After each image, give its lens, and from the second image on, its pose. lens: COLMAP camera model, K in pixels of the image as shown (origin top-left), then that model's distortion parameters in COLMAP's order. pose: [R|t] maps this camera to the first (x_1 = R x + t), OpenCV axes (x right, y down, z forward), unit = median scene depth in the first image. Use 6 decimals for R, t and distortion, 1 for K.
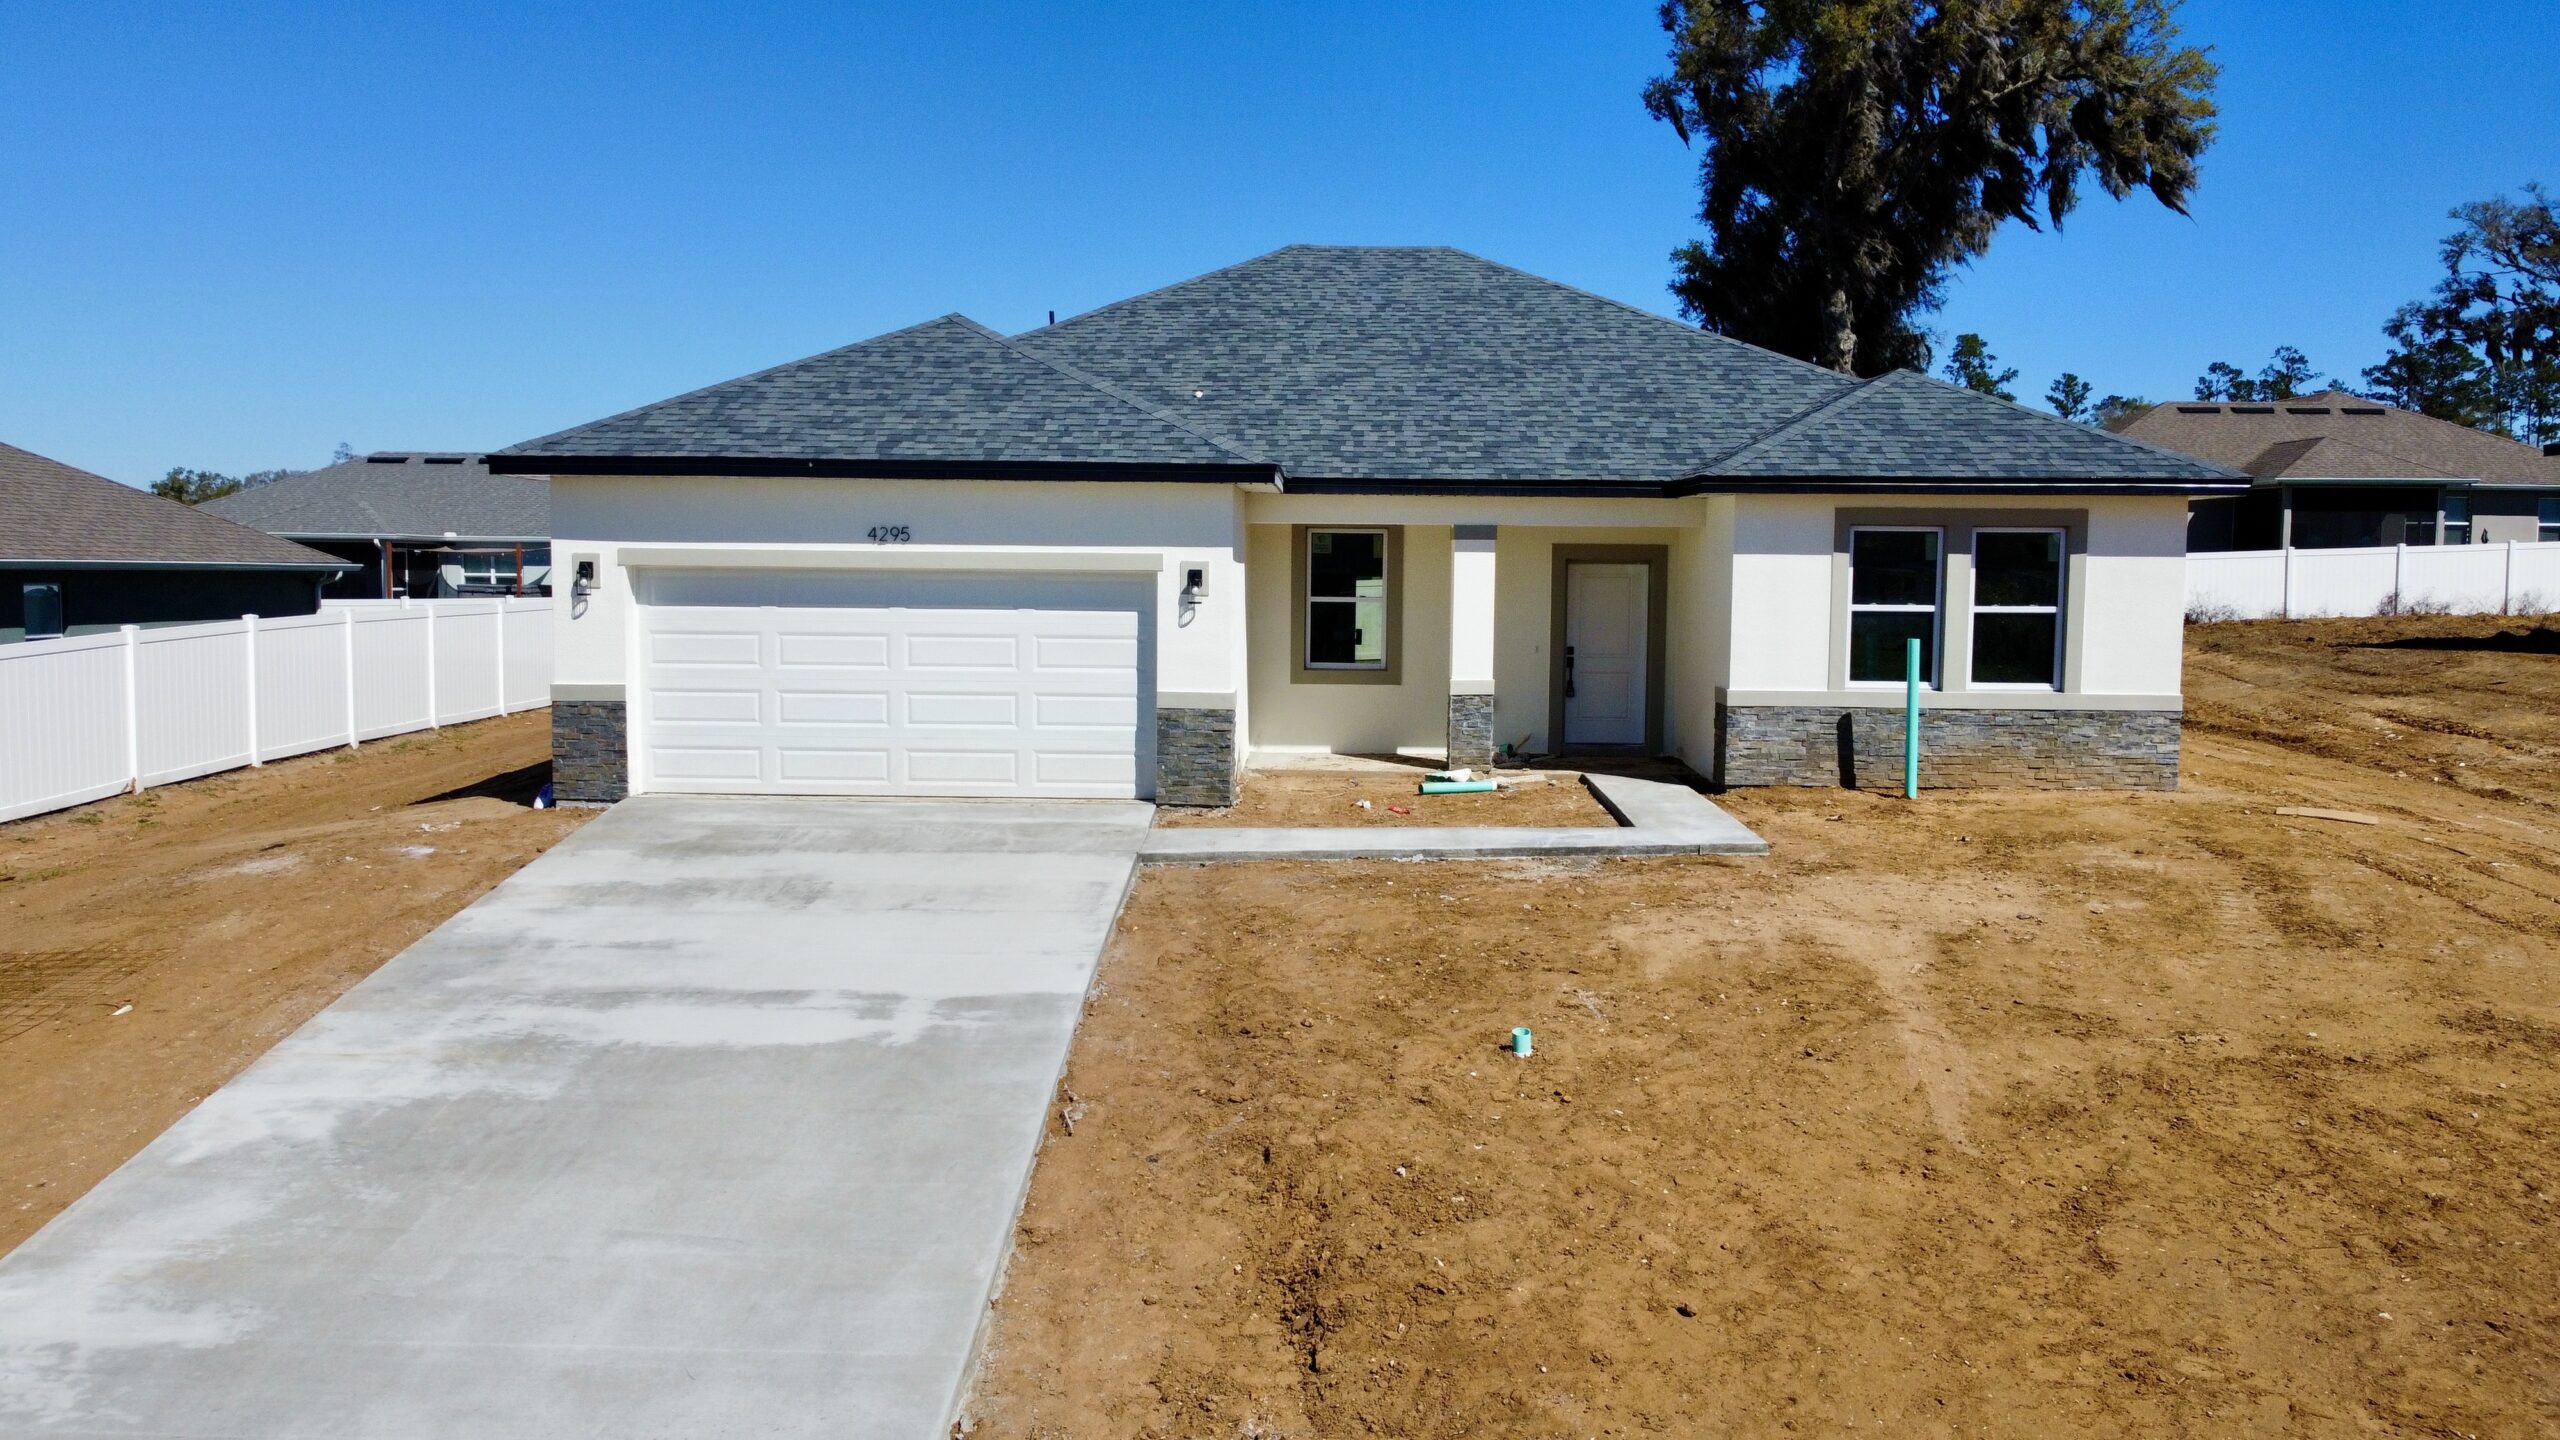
lens RADIAL K [[1975.7, 0, 1280.0], [0, 1975.7, 720.0], [0, 0, 1]] dist [-0.013396, -0.003195]
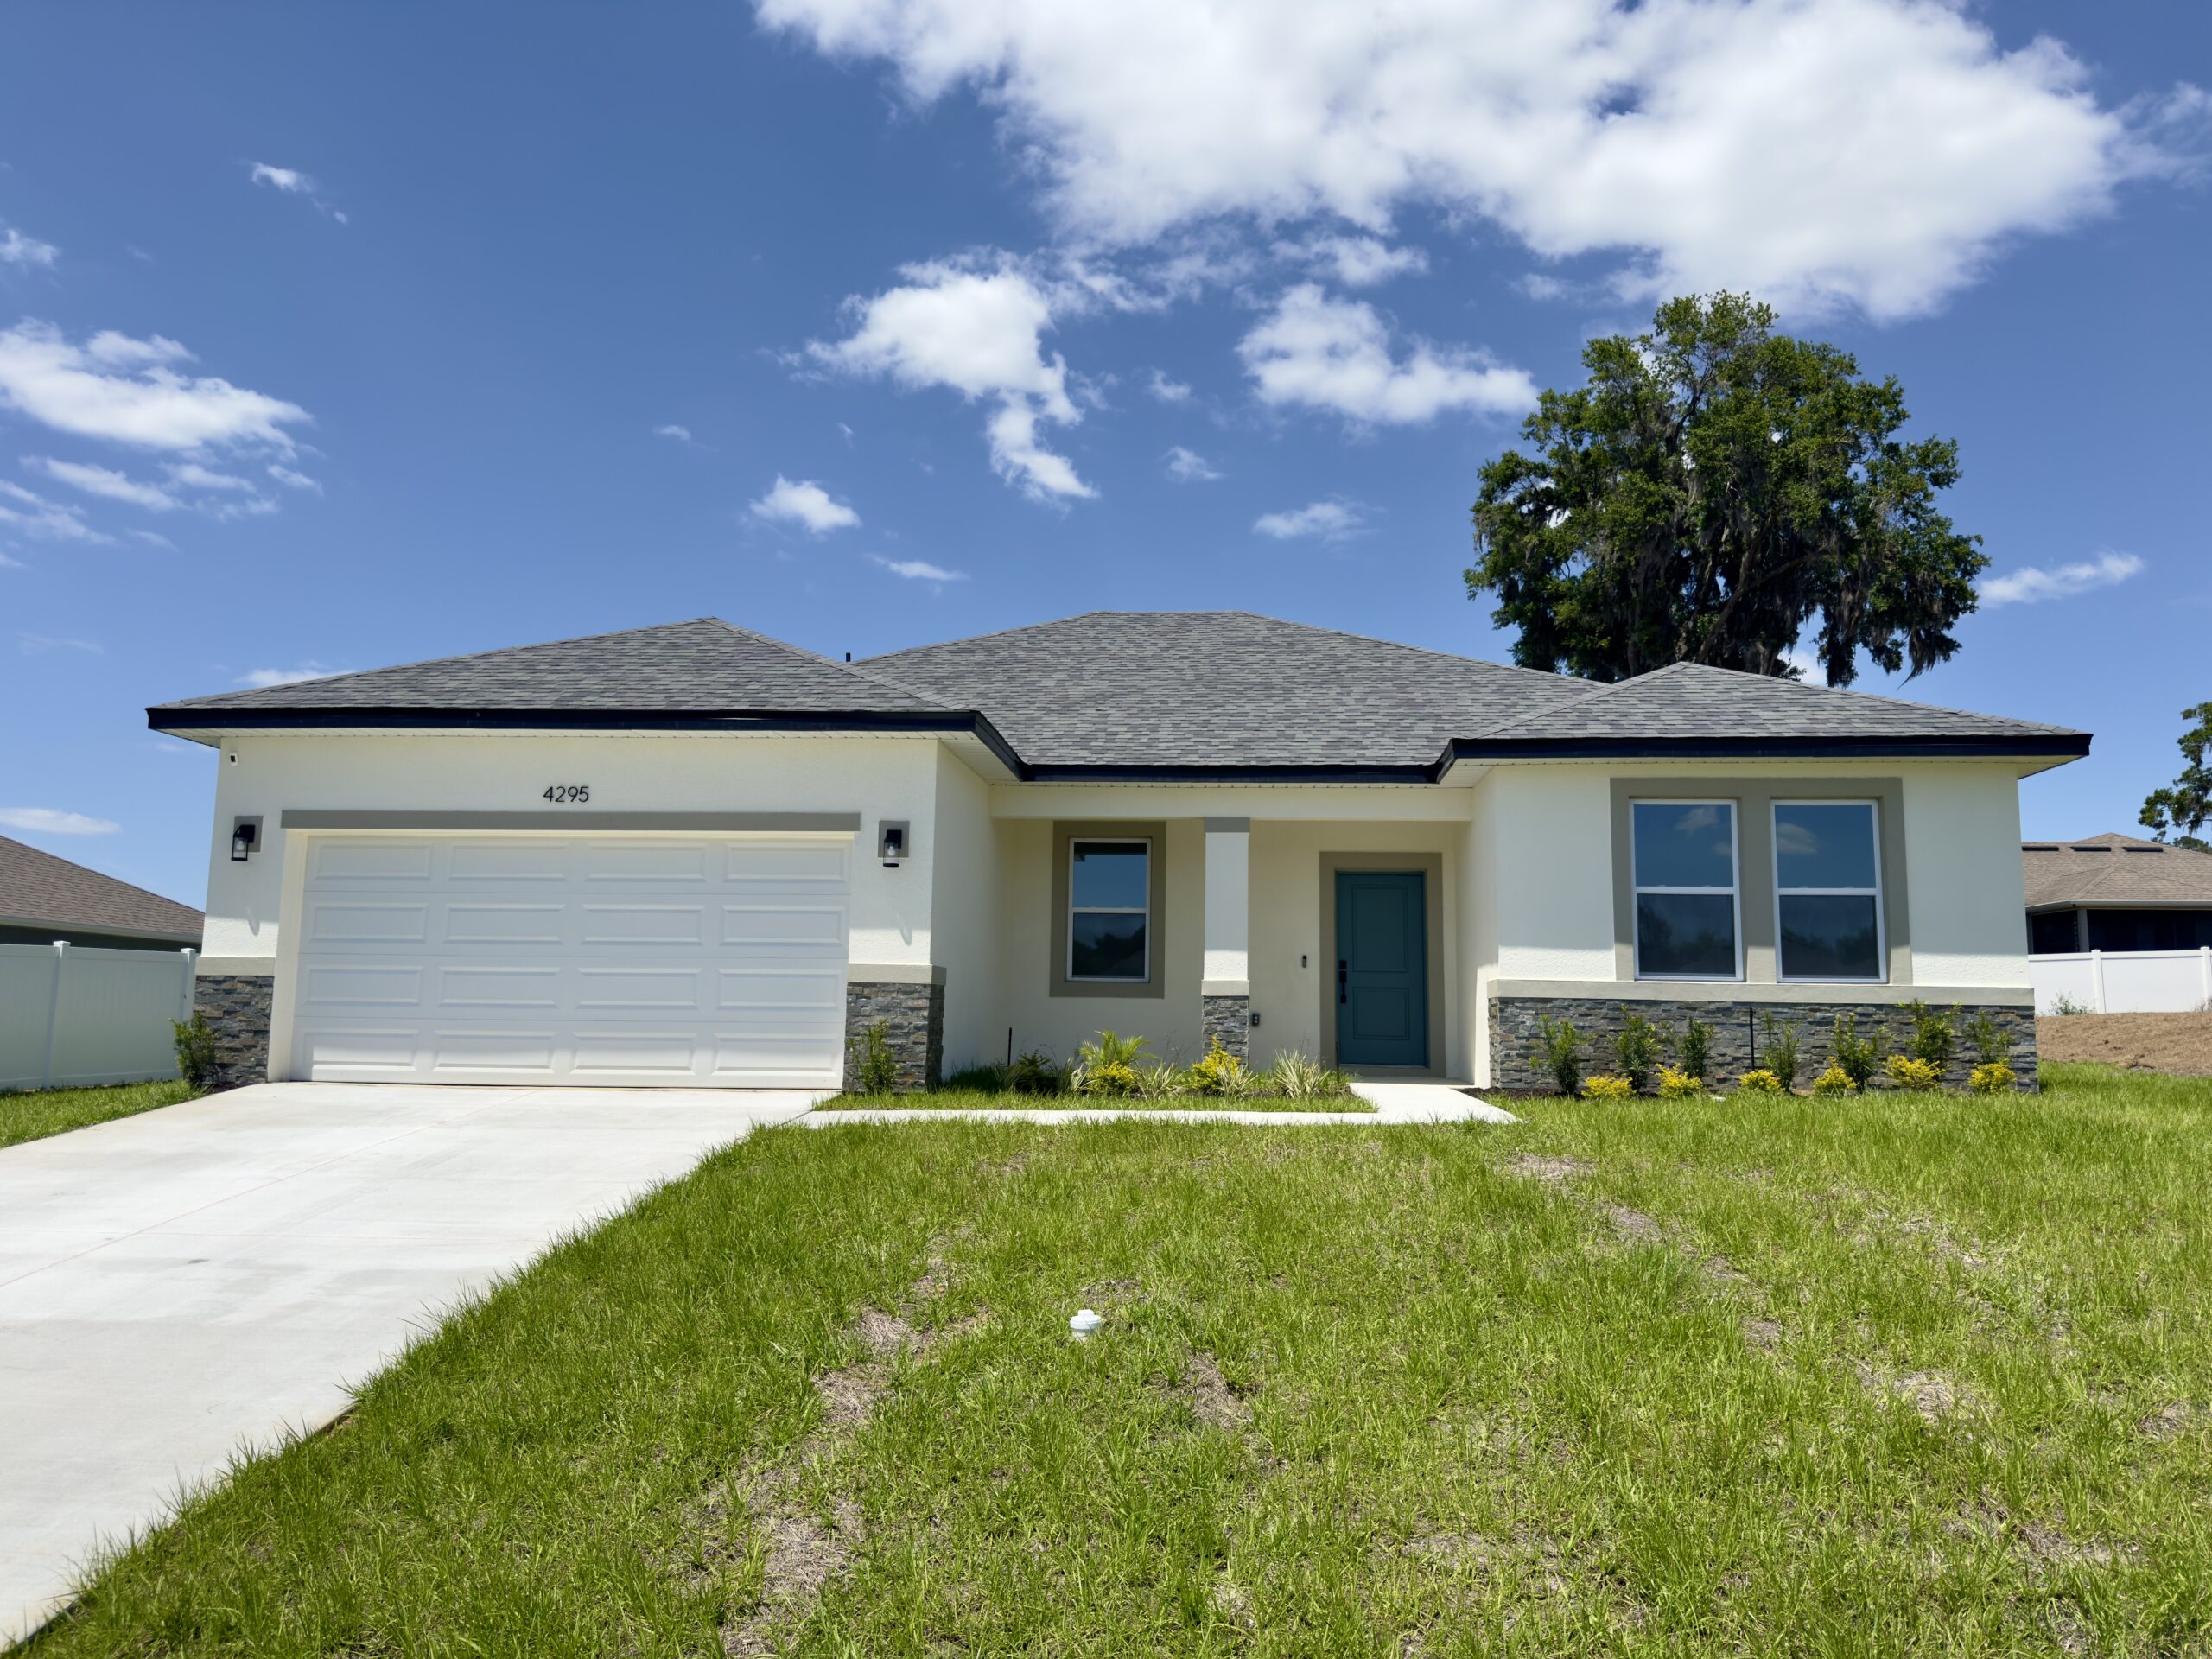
lens RADIAL K [[1559.9, 0, 1106.0], [0, 1559.9, 829.5], [0, 0, 1]] dist [0.113081, -0.167198]
pose [[0.997644, -0.001727, -0.068579, 0.086370], [-0.012229, 0.979194, -0.202559, 0.056946], [0.067502, 0.202921, 0.976866, 0.242342]]
